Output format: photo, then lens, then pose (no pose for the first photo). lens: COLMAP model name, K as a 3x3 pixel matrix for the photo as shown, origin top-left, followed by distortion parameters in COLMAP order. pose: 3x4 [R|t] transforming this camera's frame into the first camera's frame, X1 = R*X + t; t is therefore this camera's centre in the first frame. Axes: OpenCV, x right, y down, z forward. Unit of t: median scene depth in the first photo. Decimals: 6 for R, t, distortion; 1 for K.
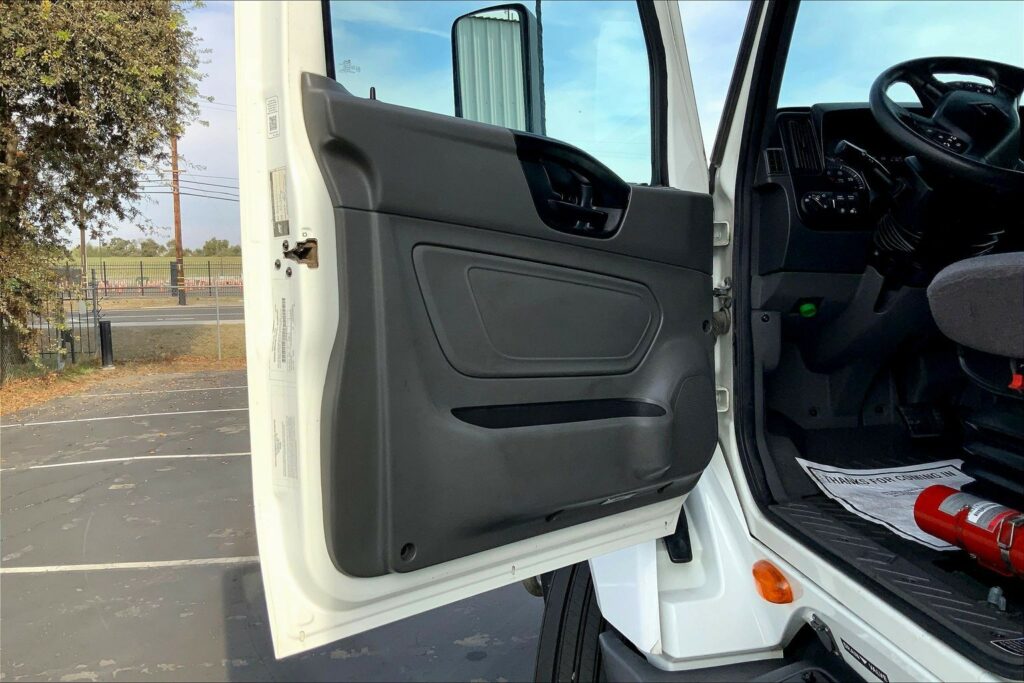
lens RADIAL K [[839.0, 0, 501.8], [0, 839.0, 321.2], [0, 0, 1]] dist [0.073714, -0.153310]
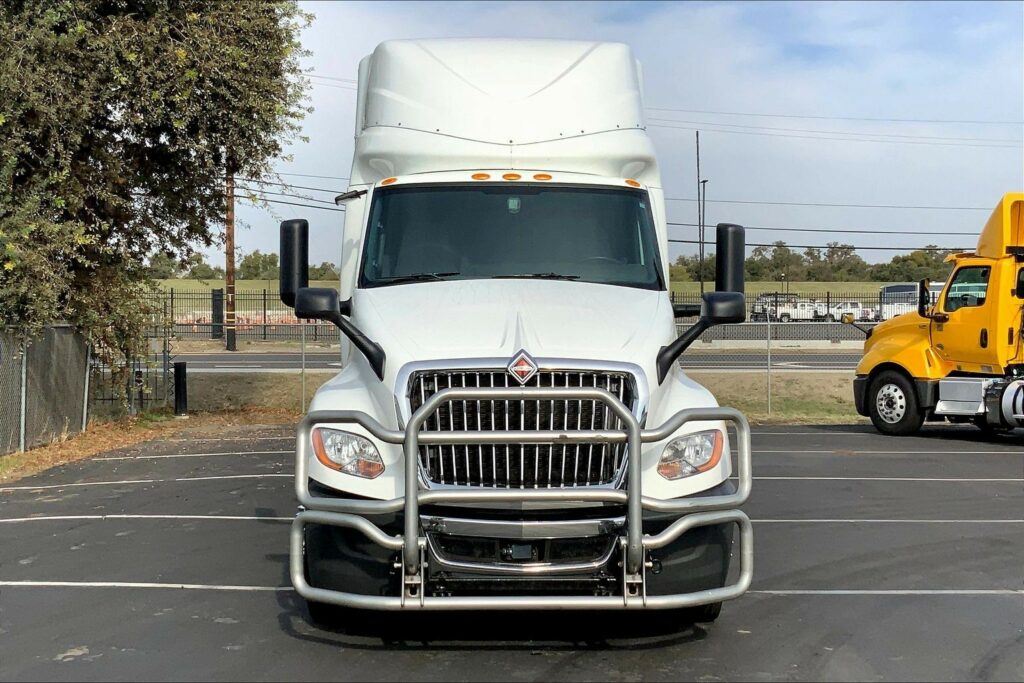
lens RADIAL K [[1394.1, 0, 500.1], [0, 1394.1, 334.6], [0, 0, 1]] dist [0.080587, 0.000000]
pose [[0.988229, 0.022968, -0.151246, 0.074767], [-0.029164, 0.998819, -0.038872, 0.019821], [0.150175, 0.042826, 0.987732, -0.397987]]
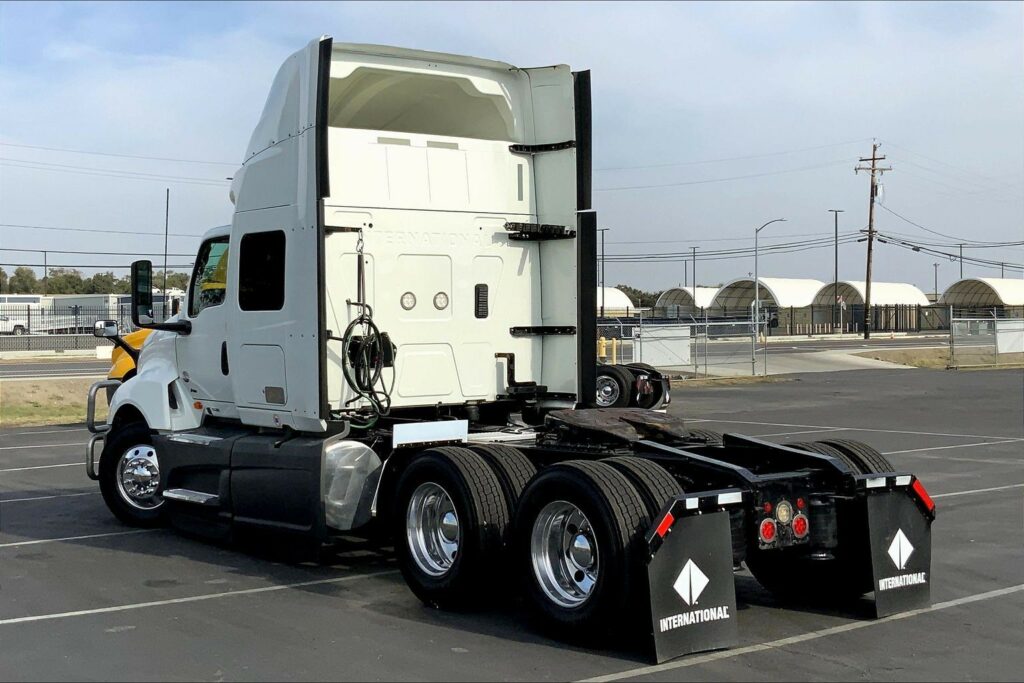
lens RADIAL K [[1394.1, 0, 470.8], [0, 1394.1, 313.6], [0, 0, 1]] dist [0.080587, 0.000000]
pose [[0.879951, 0.013209, 0.474881, -0.195924], [0.019458, 0.997772, -0.063809, 0.032301], [-0.474666, 0.065389, 0.877734, -0.608553]]
